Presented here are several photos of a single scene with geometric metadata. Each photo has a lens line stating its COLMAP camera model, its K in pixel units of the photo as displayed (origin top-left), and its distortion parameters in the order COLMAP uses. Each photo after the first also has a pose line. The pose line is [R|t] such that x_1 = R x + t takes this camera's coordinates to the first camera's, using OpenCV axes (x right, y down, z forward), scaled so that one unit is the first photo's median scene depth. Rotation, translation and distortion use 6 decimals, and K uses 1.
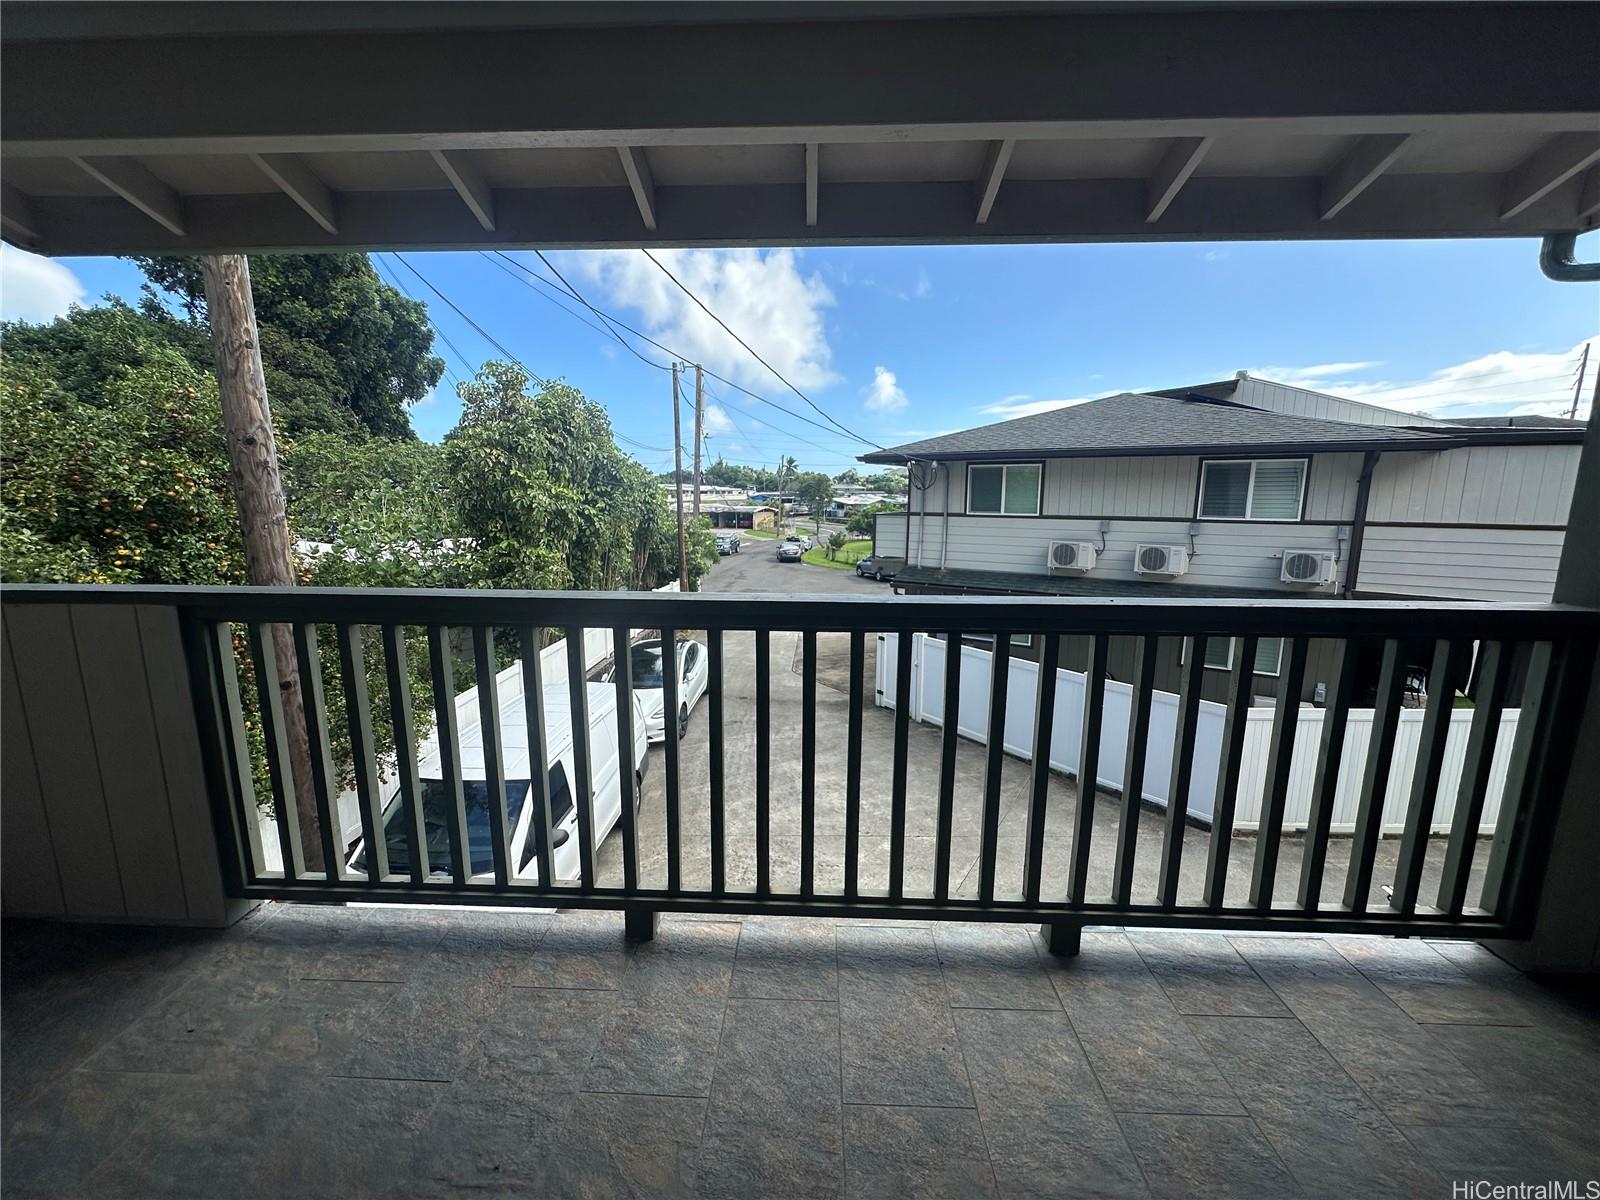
lens RADIAL K [[635.5, 0, 800.0], [0, 635.5, 600.0], [0, 0, 1]] dist [-0.001249, 0.000363]
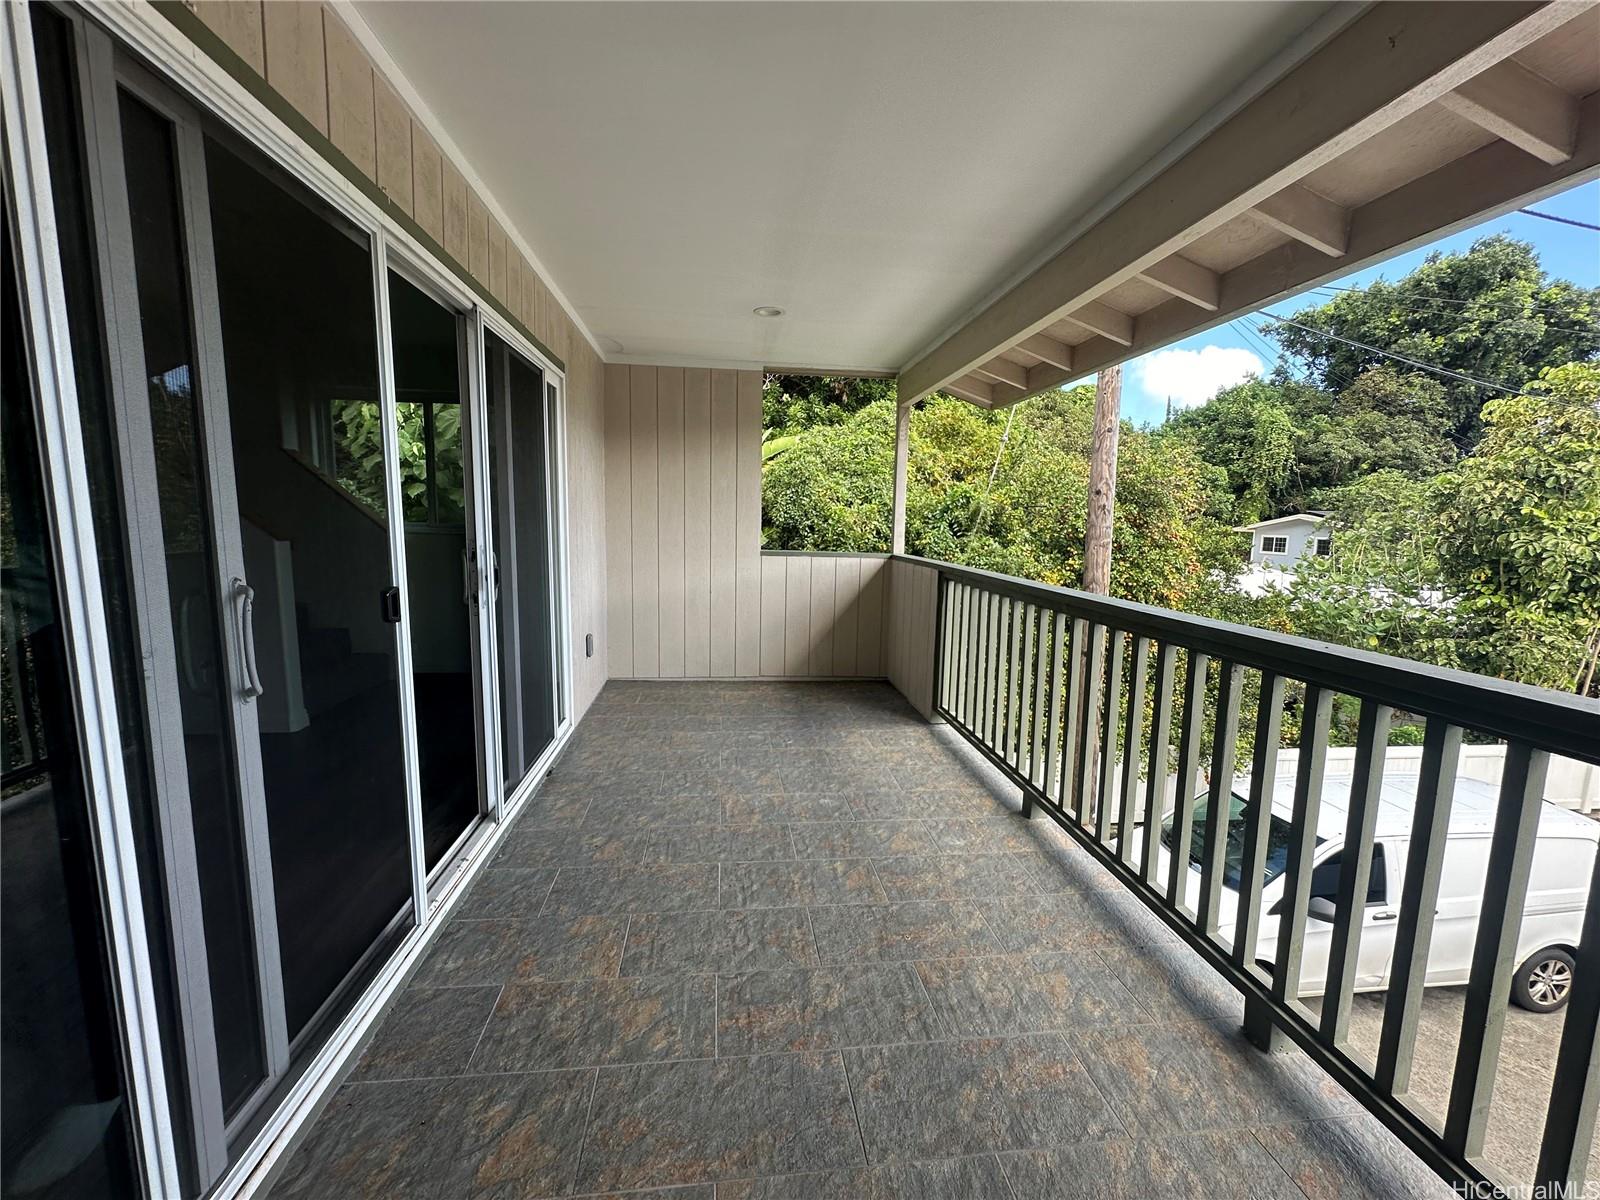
lens RADIAL K [[635.5, 0, 800.0], [0, 635.5, 600.0], [0, 0, 1]] dist [-0.001249, 0.000363]
pose [[0.167151, 0.130019, -0.977321, 0.233255], [-0.192585, 0.976477, 0.096969, -0.002394], [0.966939, 0.172009, 0.188259, 0.023389]]
